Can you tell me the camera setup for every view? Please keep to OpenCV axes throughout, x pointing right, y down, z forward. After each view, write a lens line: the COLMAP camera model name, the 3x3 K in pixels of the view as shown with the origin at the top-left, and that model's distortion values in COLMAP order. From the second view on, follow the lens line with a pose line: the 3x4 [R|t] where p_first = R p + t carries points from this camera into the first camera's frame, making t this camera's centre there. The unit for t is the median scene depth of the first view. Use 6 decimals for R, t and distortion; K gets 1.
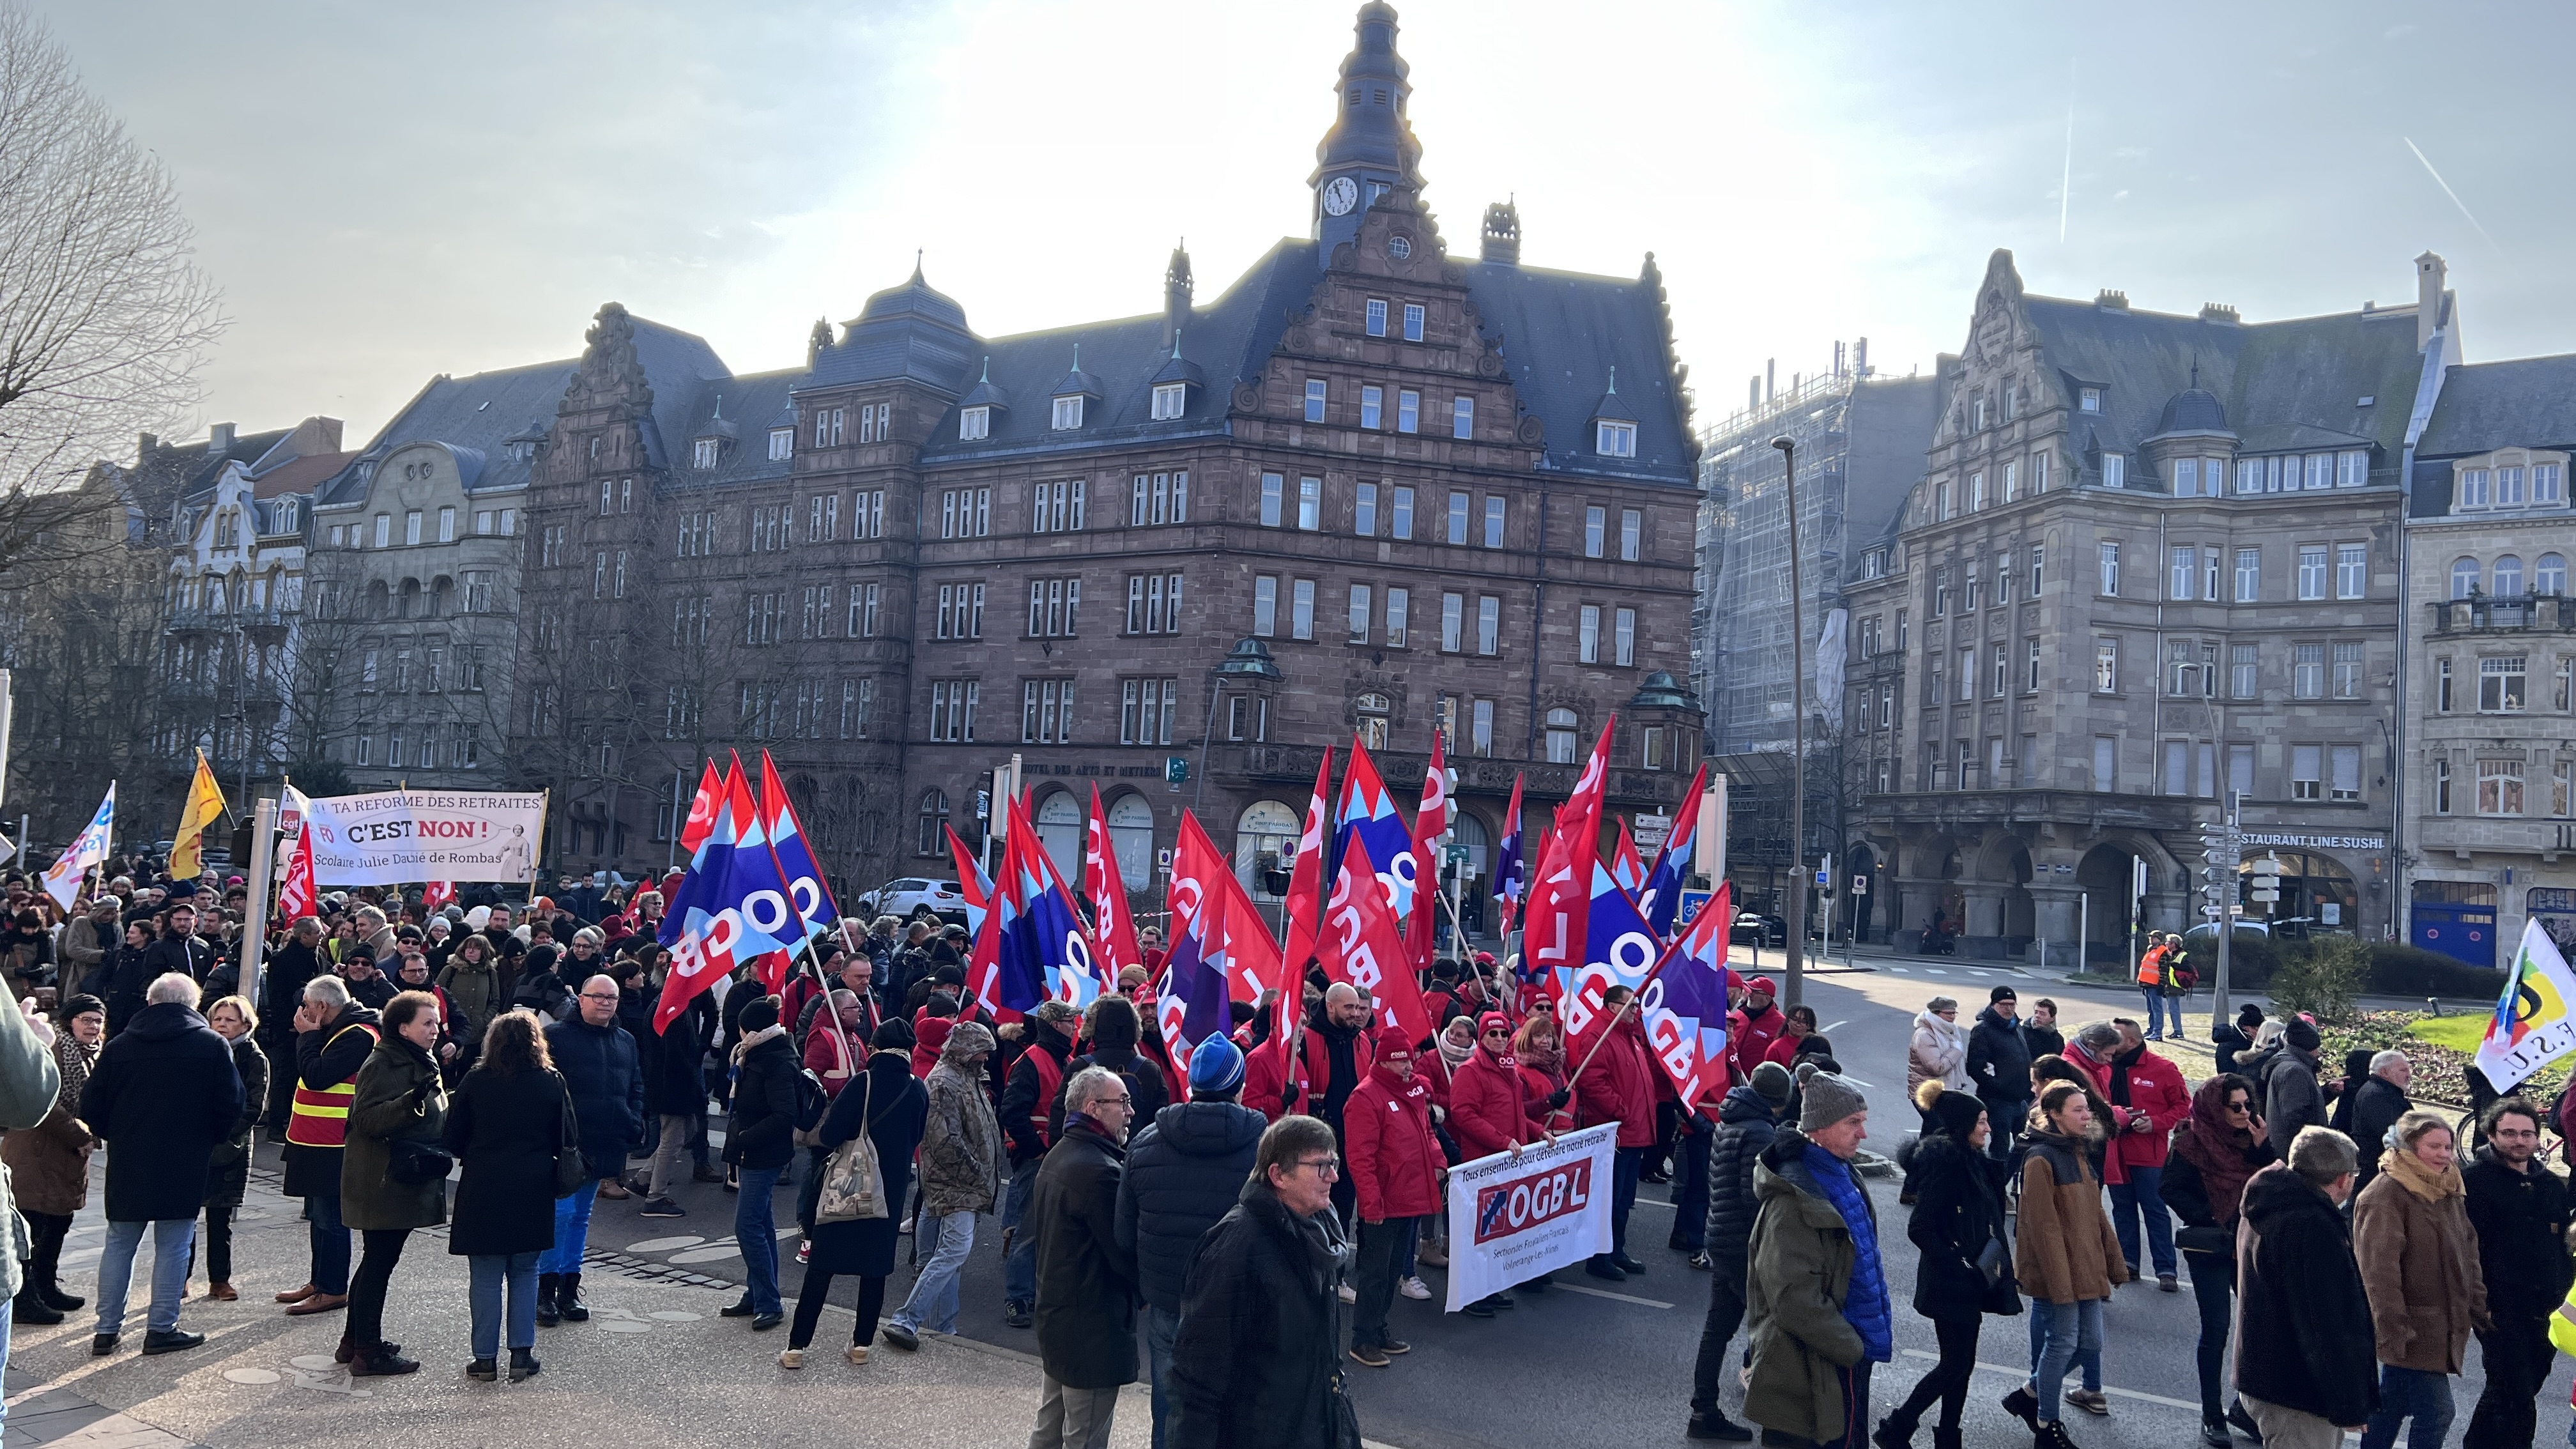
lens RADIAL K [[2089.2, 0, 1298.5], [0, 2089.2, 758.0], [0, 0, 1]] dist [0.081572, -0.105401]
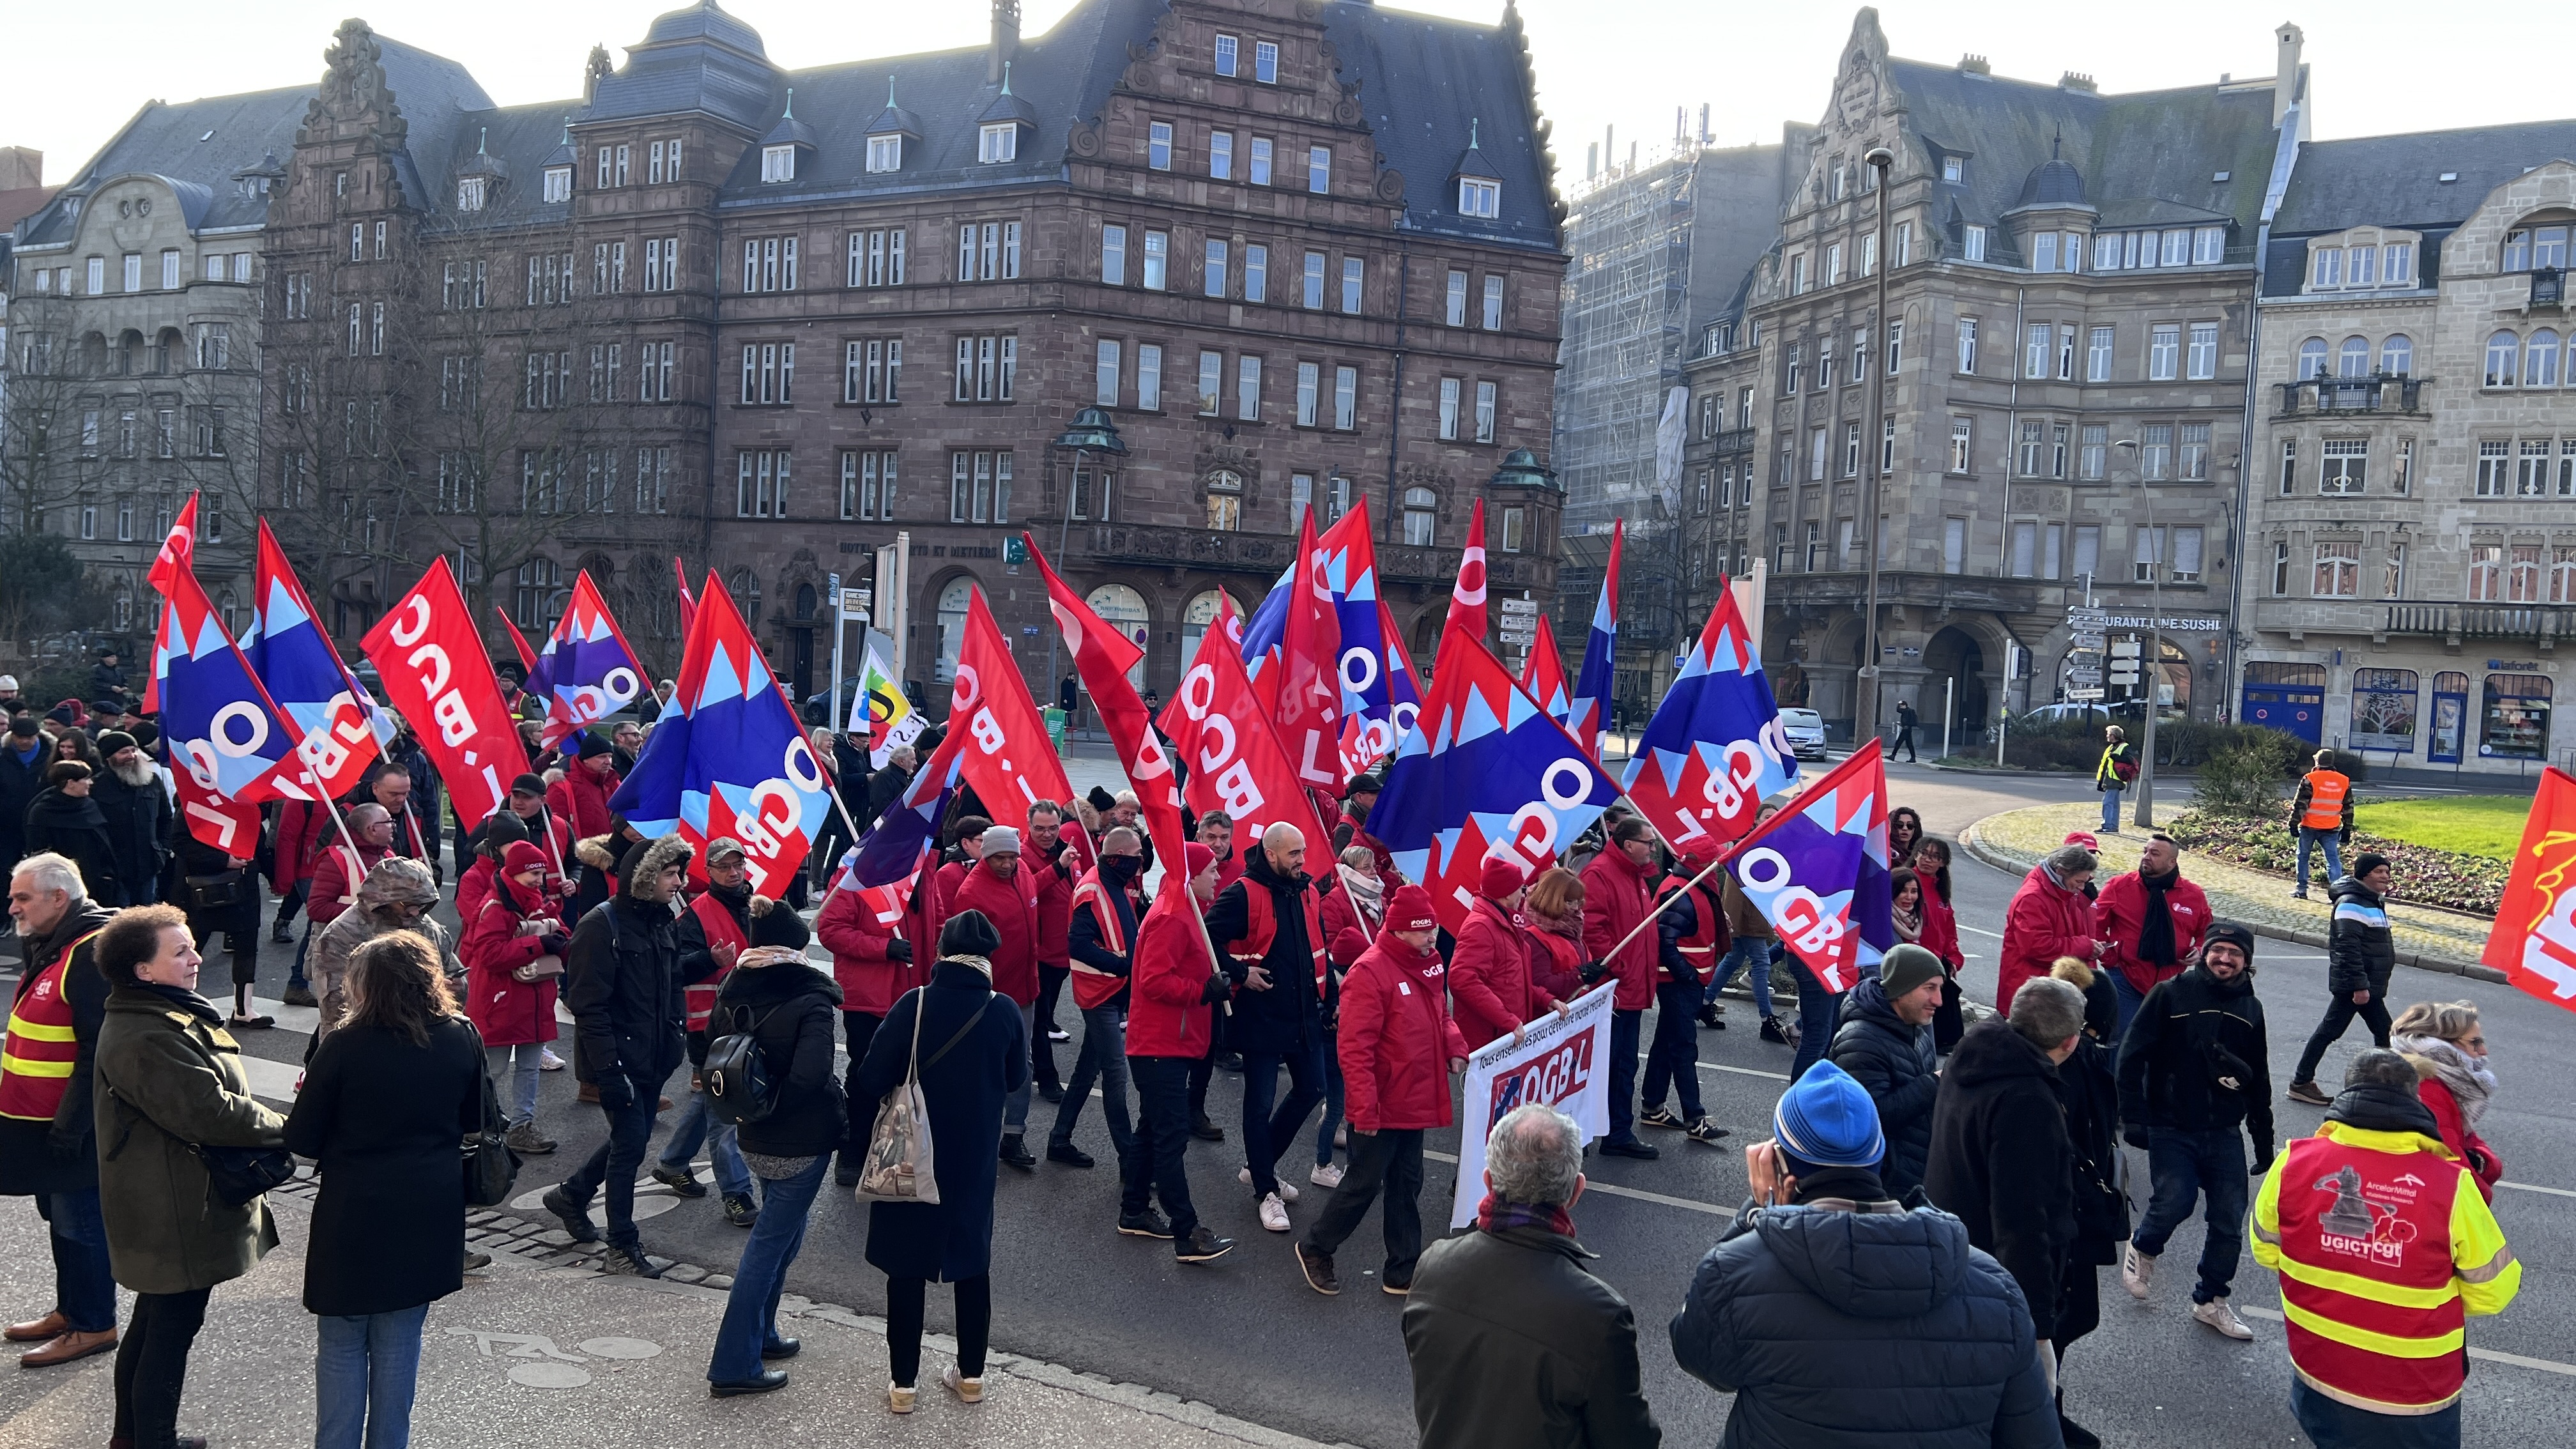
lens RADIAL K [[2028.8, 0, 1332.3], [0, 2028.8, 754.8], [0, 0, 1]] dist [0.080647, -0.115376]
pose [[0.993479, -0.008495, 0.113696, -0.020112], [-0.003769, 0.994228, 0.107226, -0.001559], [-0.113951, -0.106955, 0.987712, 0.074842]]
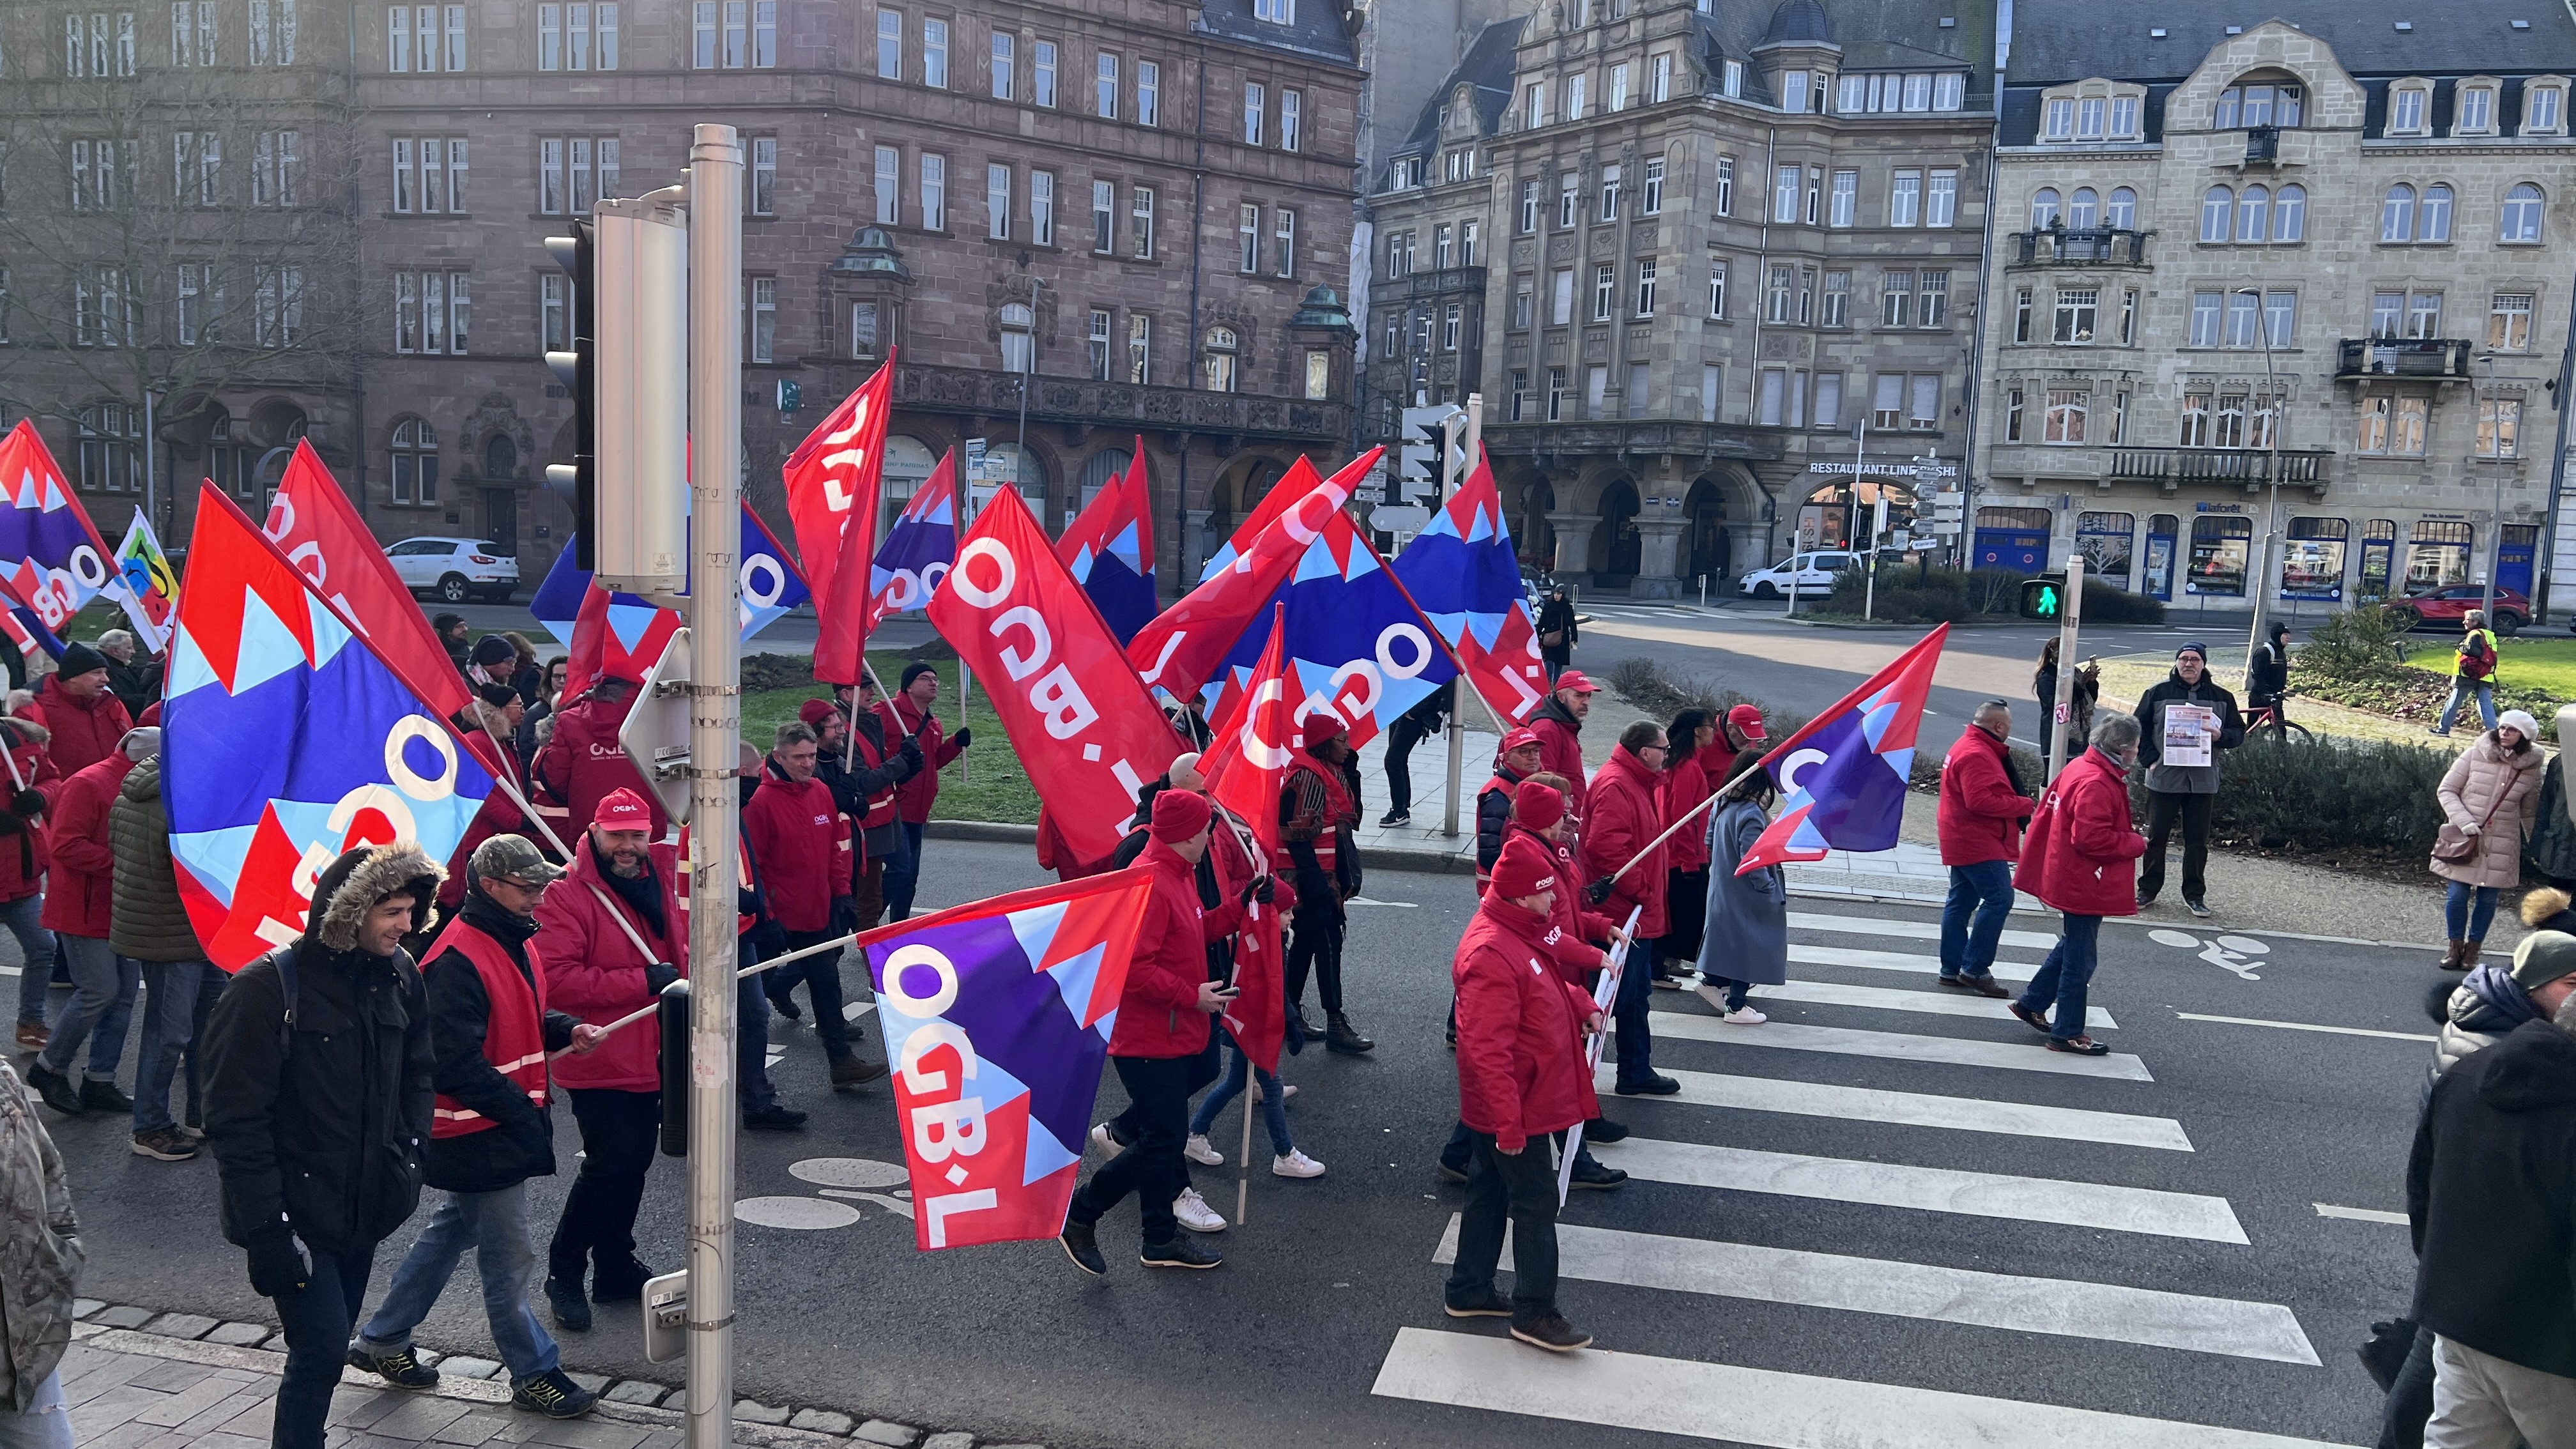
lens RADIAL K [[2028.8, 0, 1332.3], [0, 2028.8, 754.8], [0, 0, 1]] dist [0.080647, -0.115376]
pose [[0.922274, -0.062824, 0.381398, -0.159573], [-0.008090, 0.983350, 0.181541, -0.002701], [-0.386453, -0.170516, 0.906410, 0.185624]]
